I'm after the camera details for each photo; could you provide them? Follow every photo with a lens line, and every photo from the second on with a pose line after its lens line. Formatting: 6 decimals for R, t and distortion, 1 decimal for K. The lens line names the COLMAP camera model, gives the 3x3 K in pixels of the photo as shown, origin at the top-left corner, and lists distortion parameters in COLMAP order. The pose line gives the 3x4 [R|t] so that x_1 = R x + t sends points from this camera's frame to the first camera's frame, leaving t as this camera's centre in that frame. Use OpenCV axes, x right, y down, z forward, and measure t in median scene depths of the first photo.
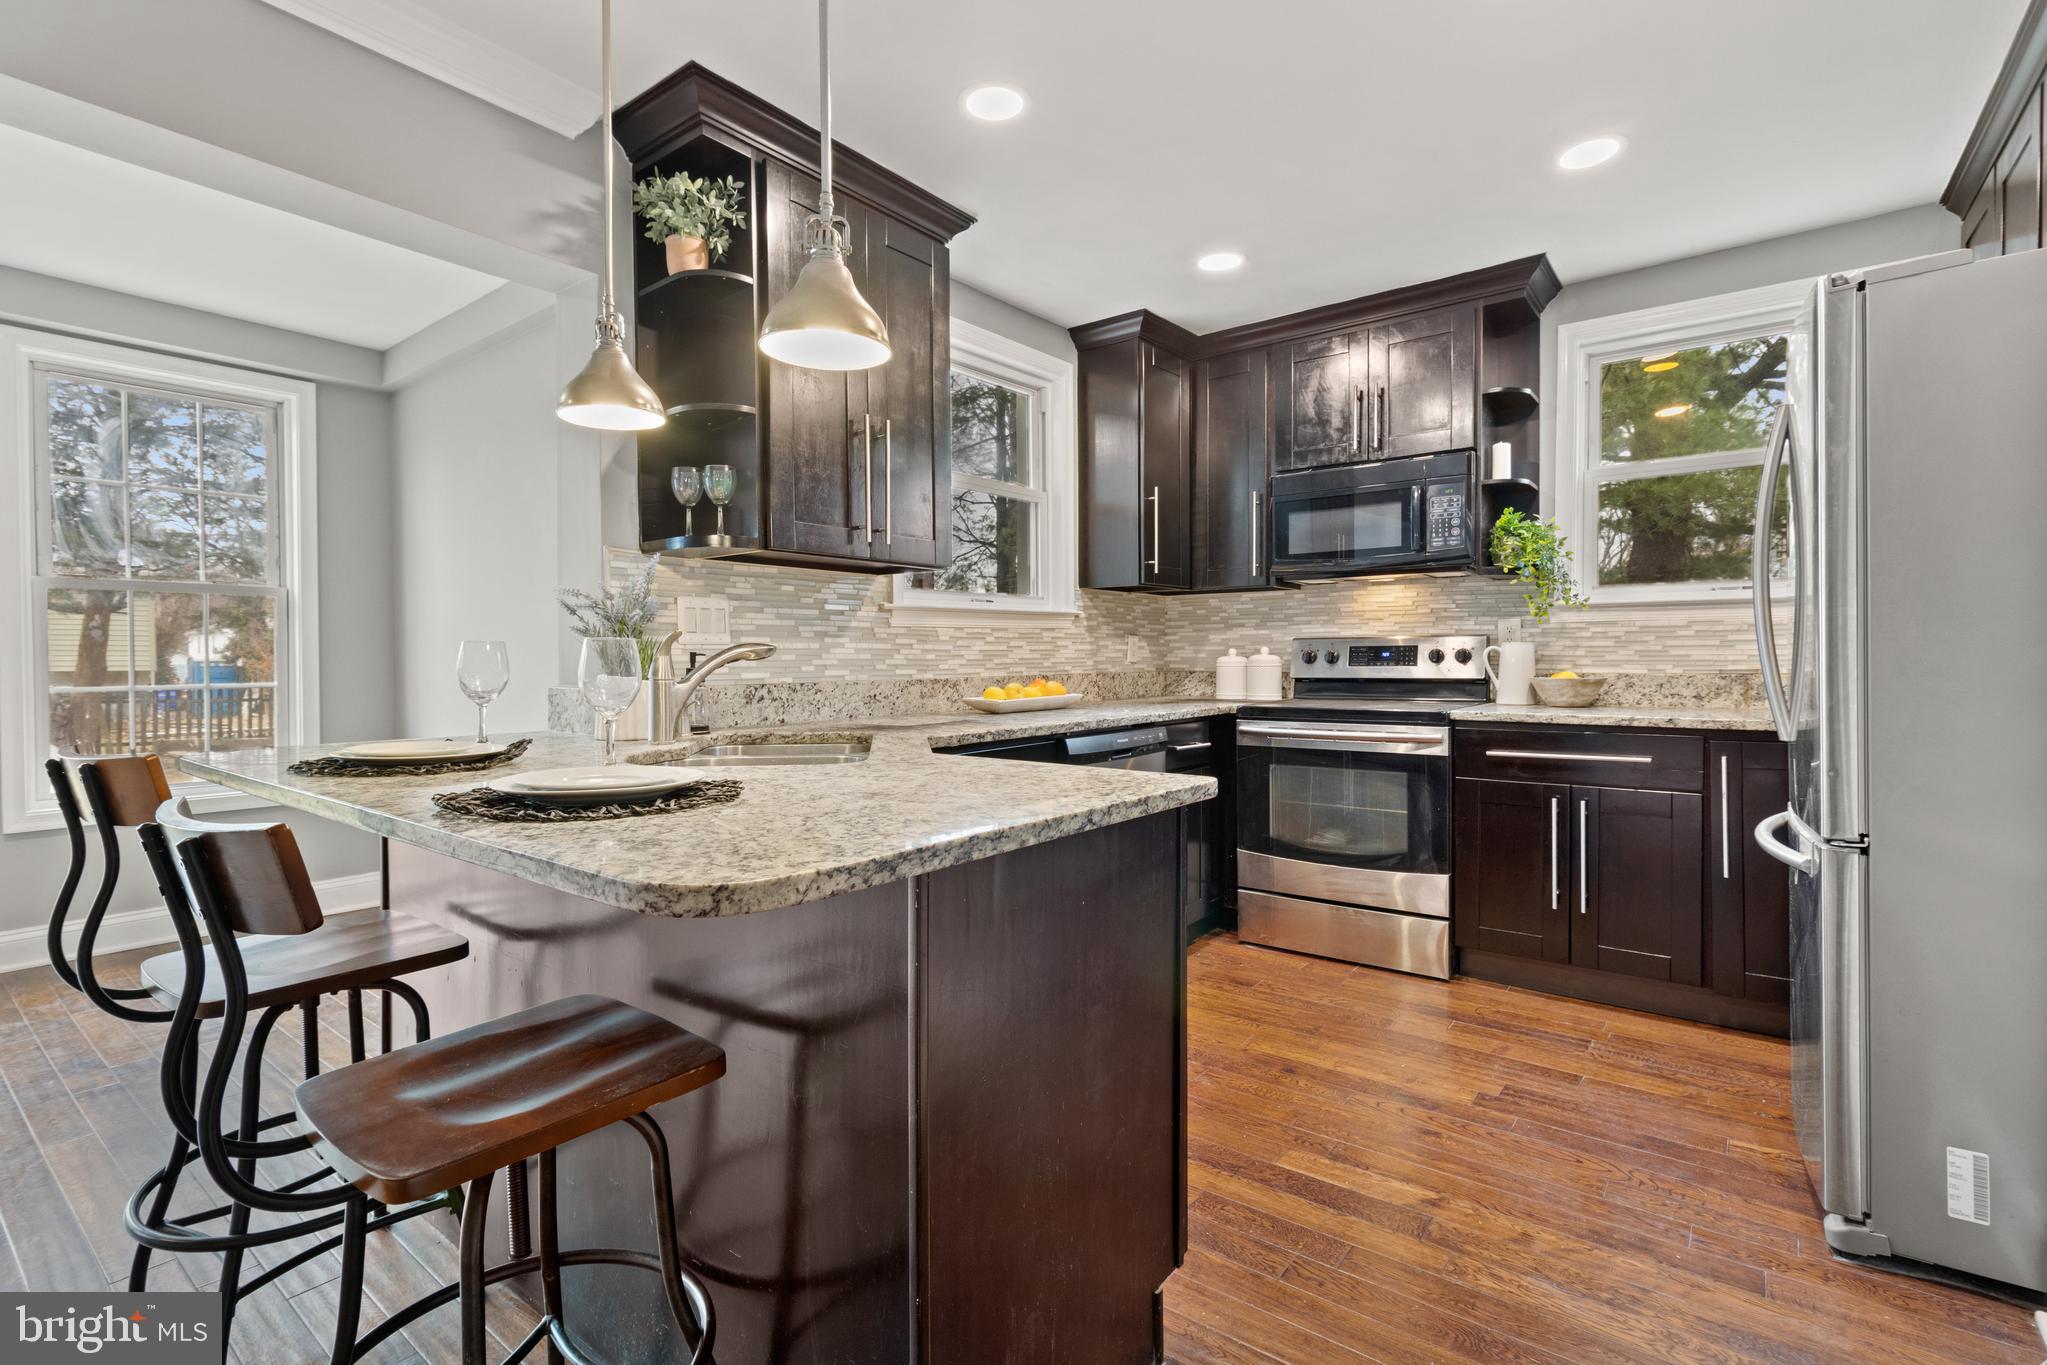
lens RADIAL K [[946.8, 0, 1028.8], [0, 946.8, 666.7], [0, 0, 1]] dist [-0.000295, 0.000358]
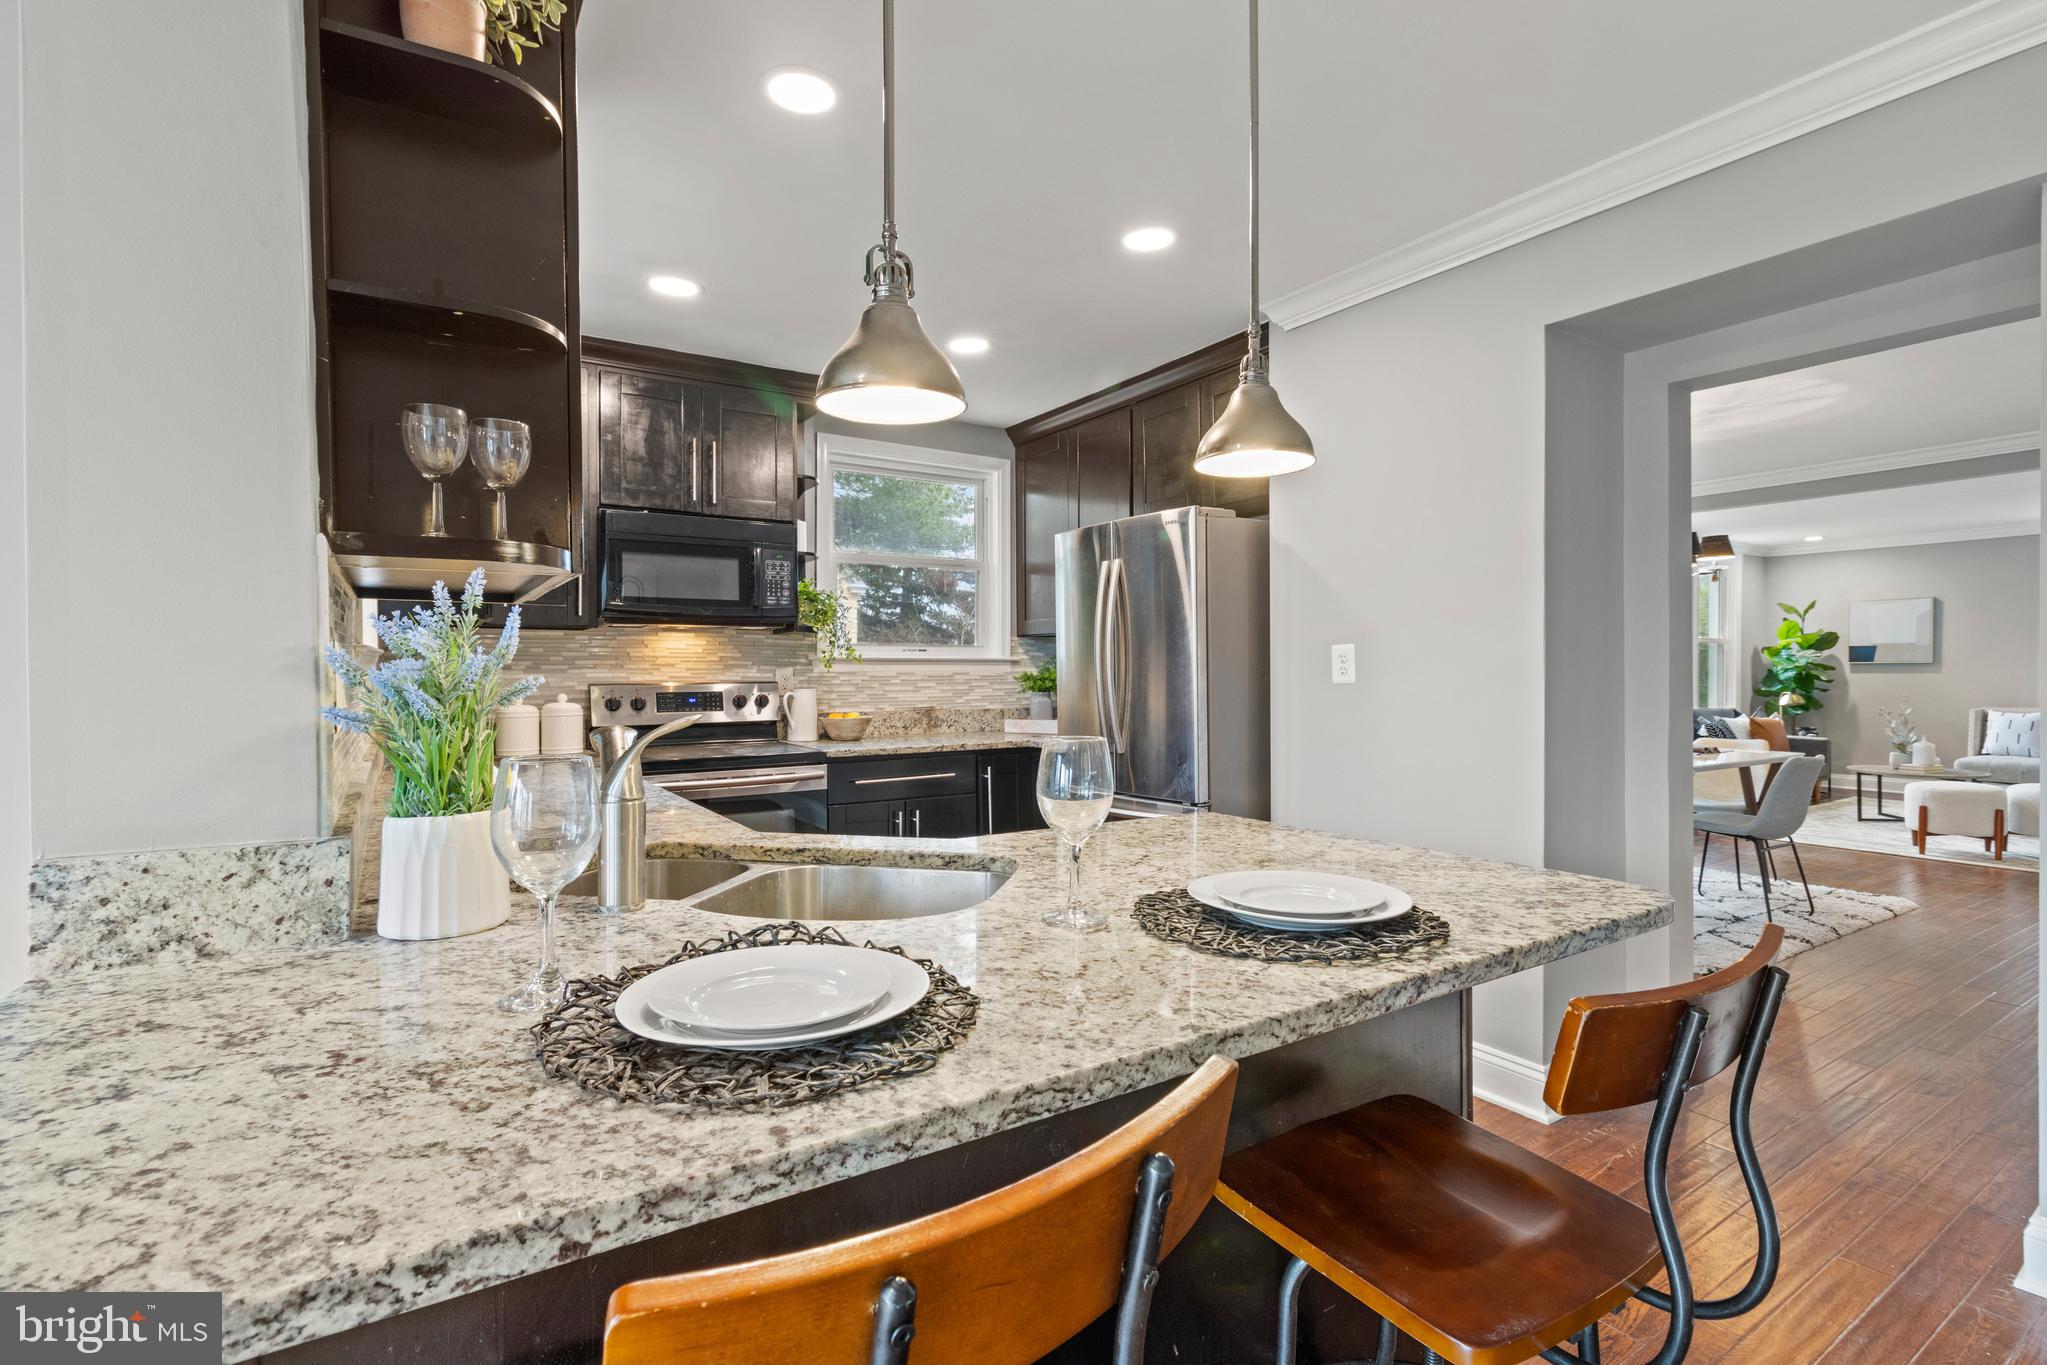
lens RADIAL K [[946.8, 0, 1023.2], [0, 946.8, 677.7], [0, 0, 1]] dist [-0.000295, 0.000358]
pose [[0.343449, -0.002109, 0.939169, -0.593414], [0.013460, 0.999906, -0.002676, -0.038155], [-0.939075, 0.013560, 0.343445, 0.388577]]
